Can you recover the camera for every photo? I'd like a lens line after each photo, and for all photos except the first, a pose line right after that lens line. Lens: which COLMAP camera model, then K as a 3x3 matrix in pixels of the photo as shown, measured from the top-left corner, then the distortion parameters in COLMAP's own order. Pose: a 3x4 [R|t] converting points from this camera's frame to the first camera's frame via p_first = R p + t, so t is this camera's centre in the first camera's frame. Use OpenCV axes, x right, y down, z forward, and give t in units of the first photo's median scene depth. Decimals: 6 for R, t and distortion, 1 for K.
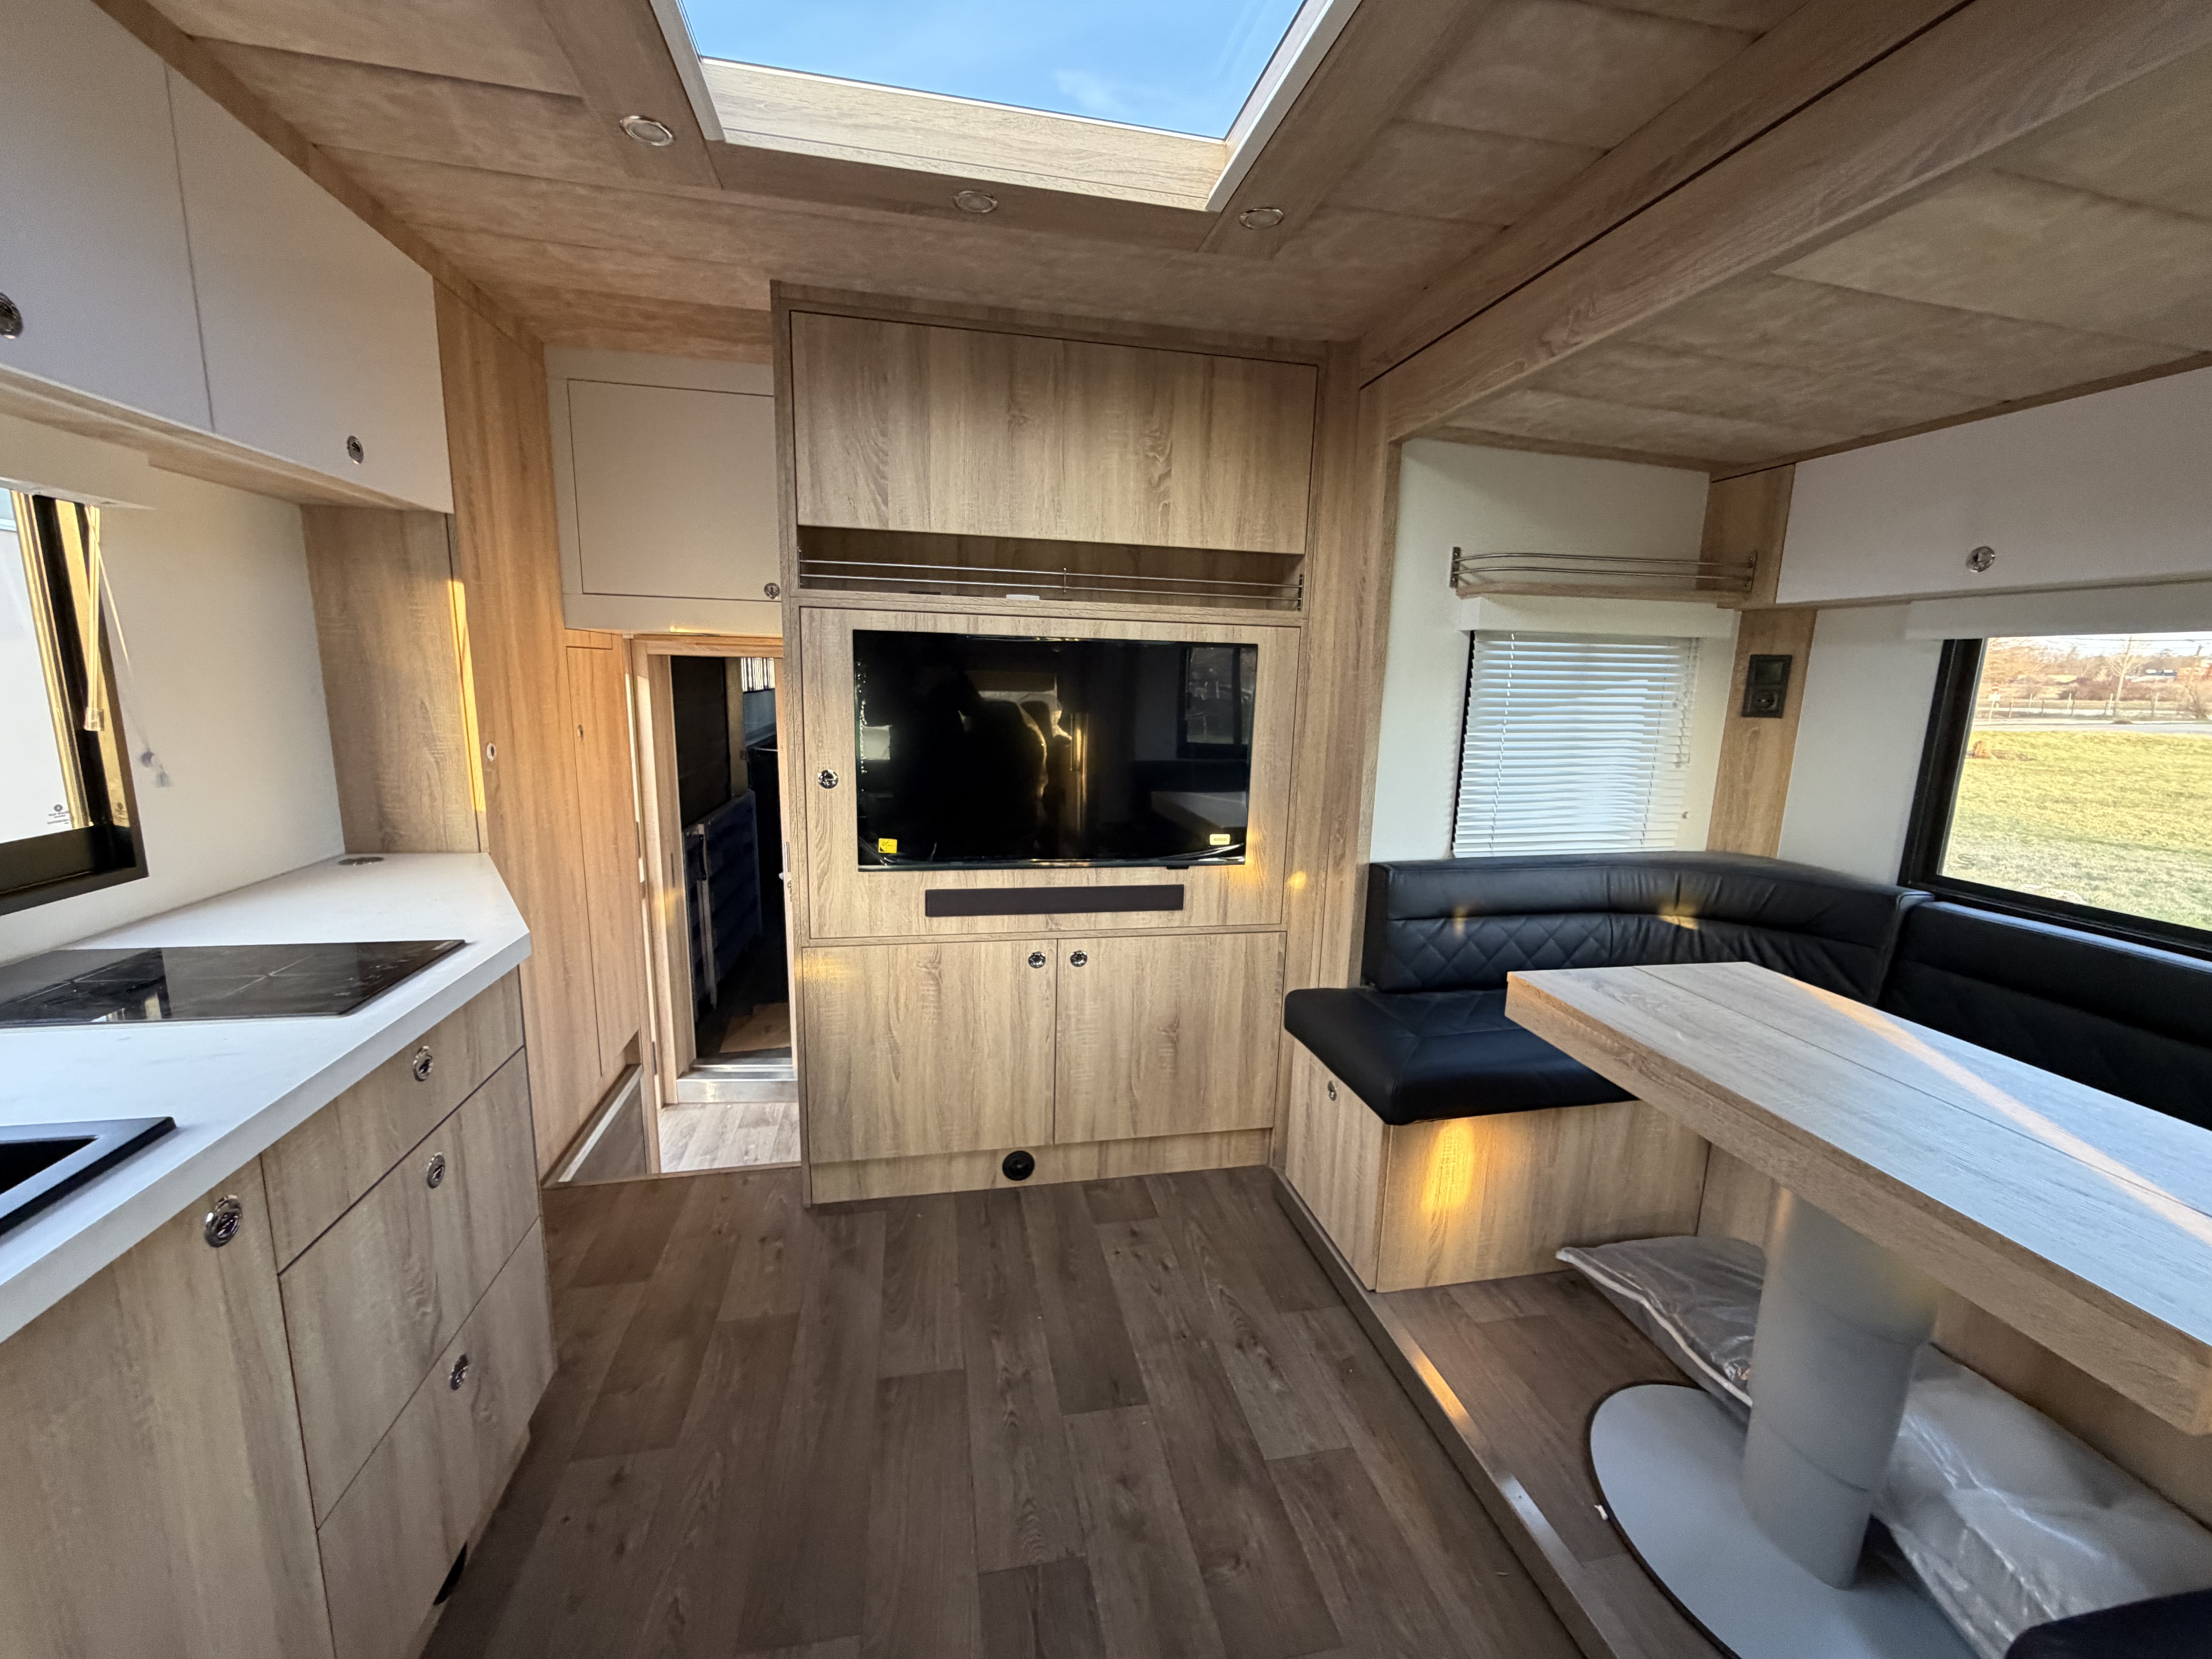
lens RADIAL K [[882.8, 0, 1106.0], [0, 882.8, 829.5], [0, 0, 1]] dist [-0.000322, 0.000004]
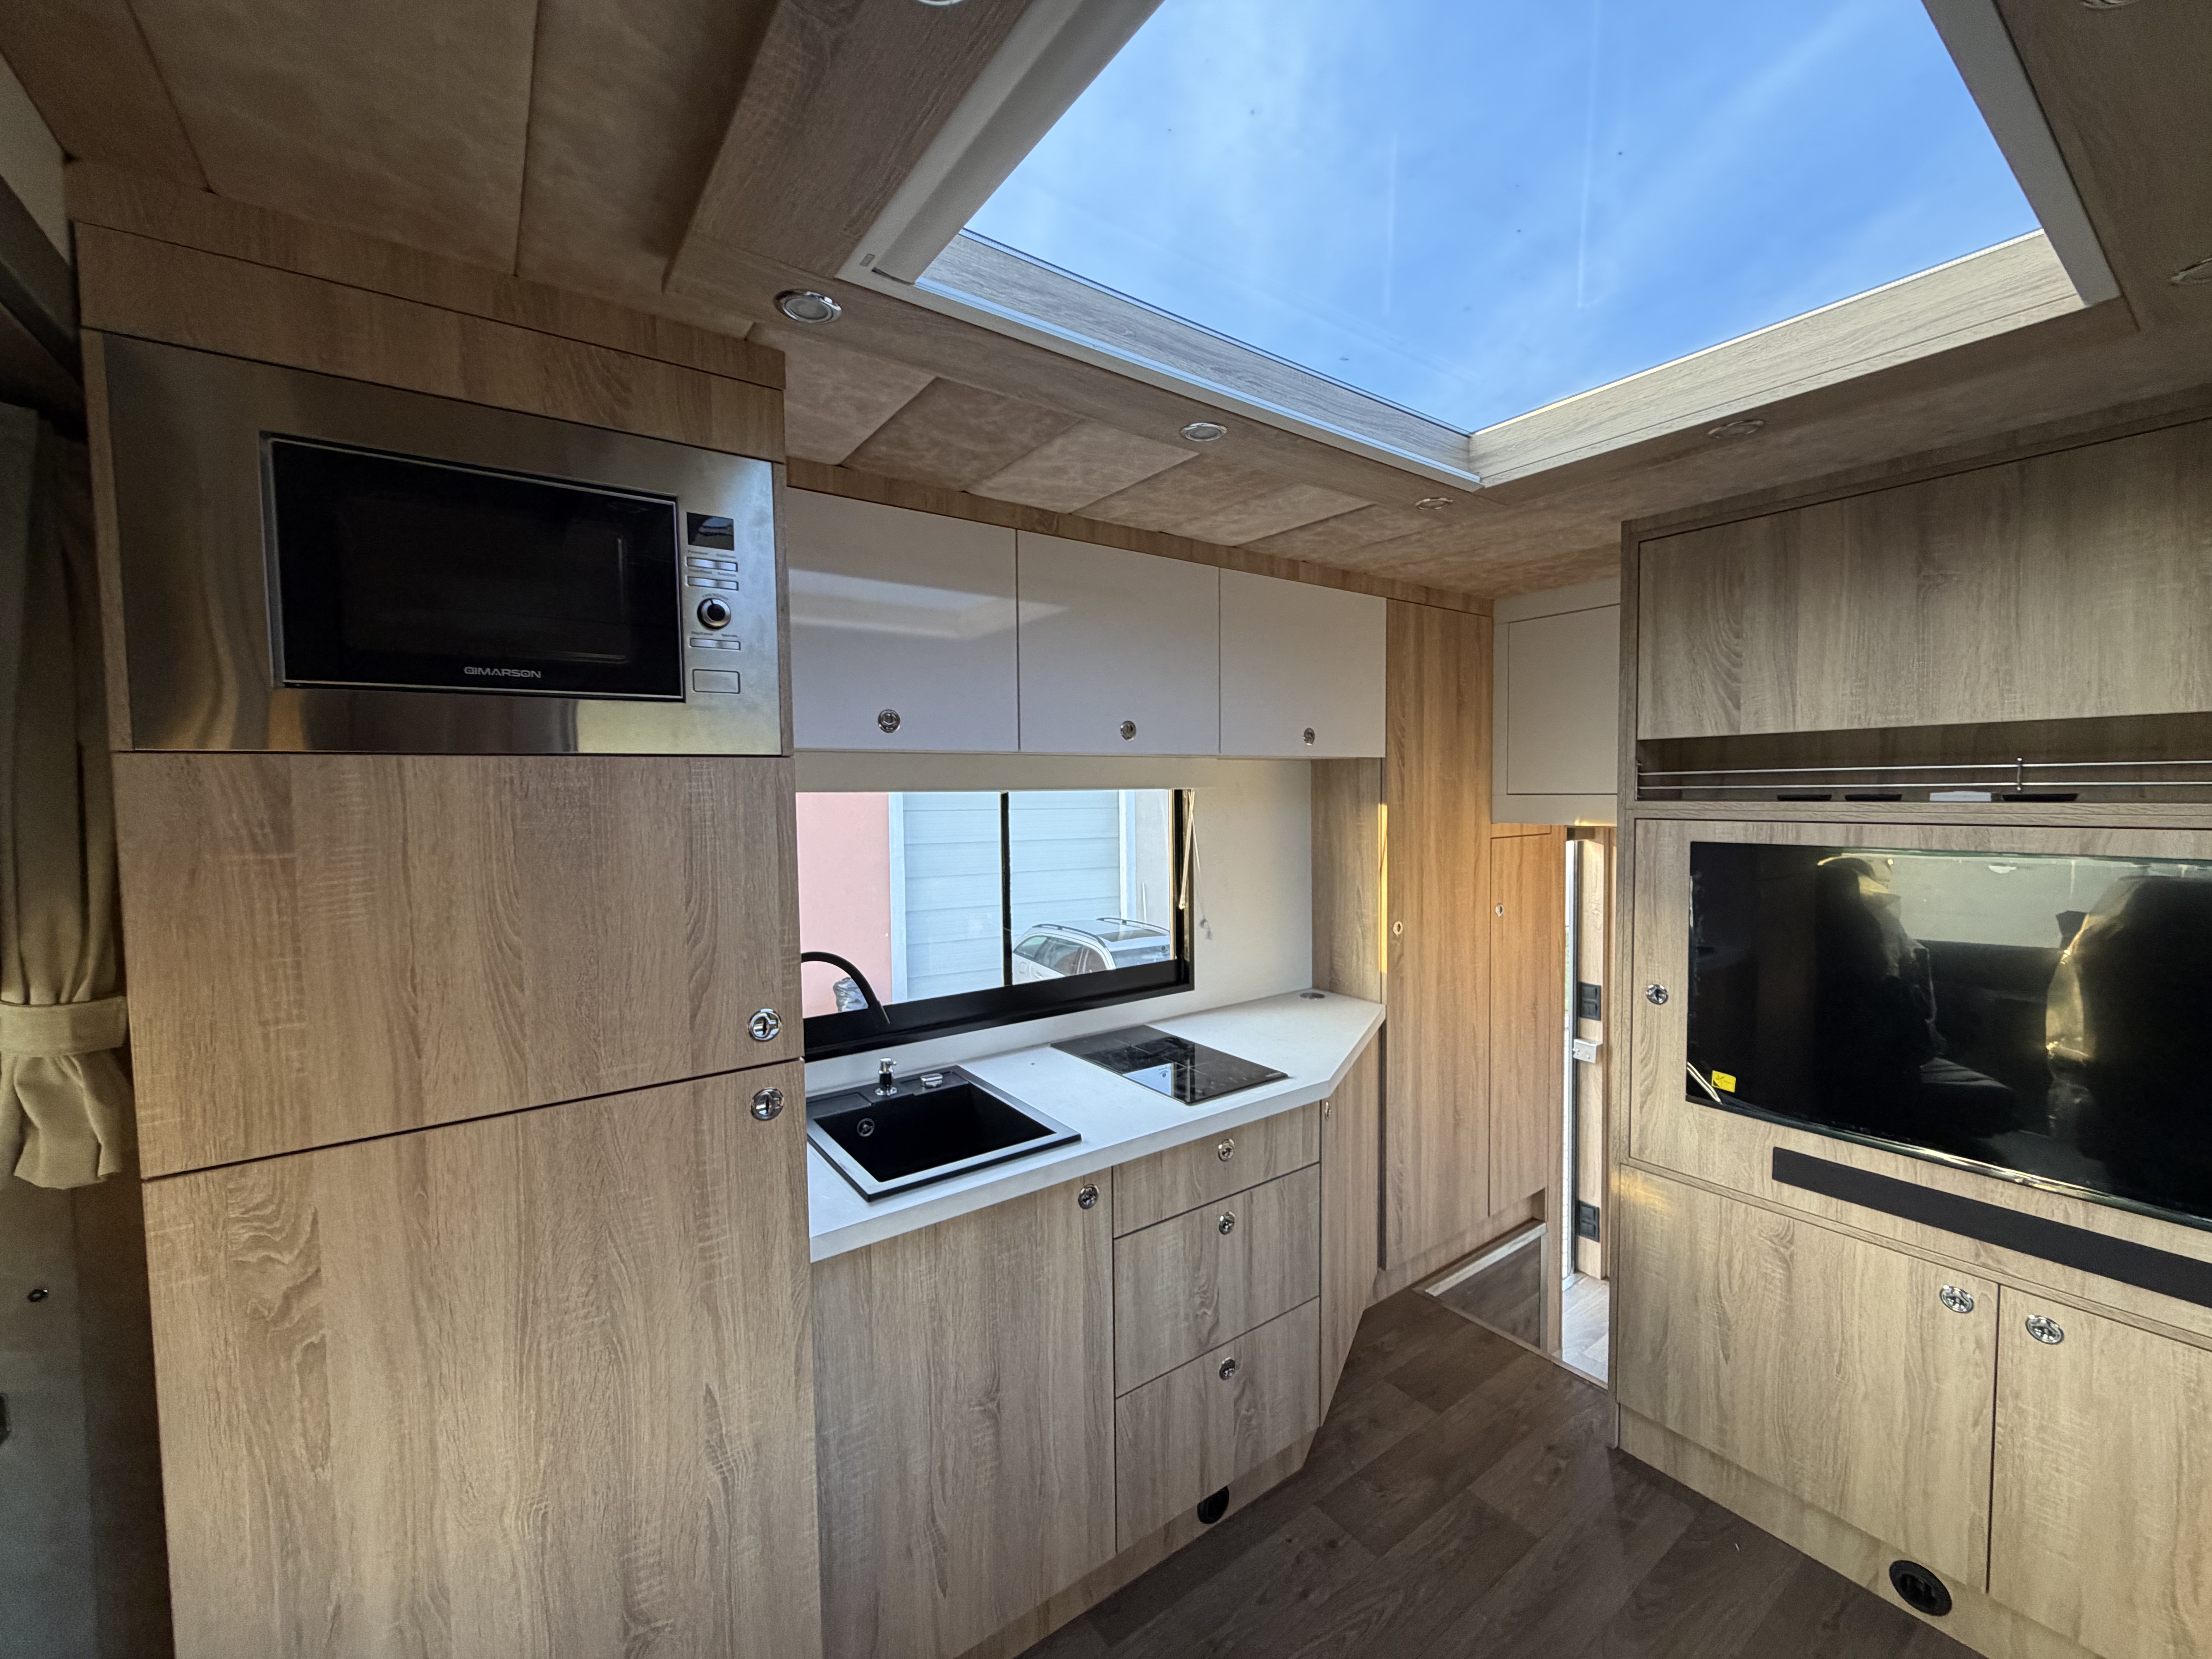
lens RADIAL K [[882.8, 0, 1106.0], [0, 882.8, 829.5], [0, 0, 1]] dist [-0.000322, 0.000004]
pose [[0.408320, 0.010205, -0.912782, 0.318594], [-0.136437, 0.989388, -0.049972, -0.107585], [0.902585, 0.144942, 0.405379, 0.054466]]
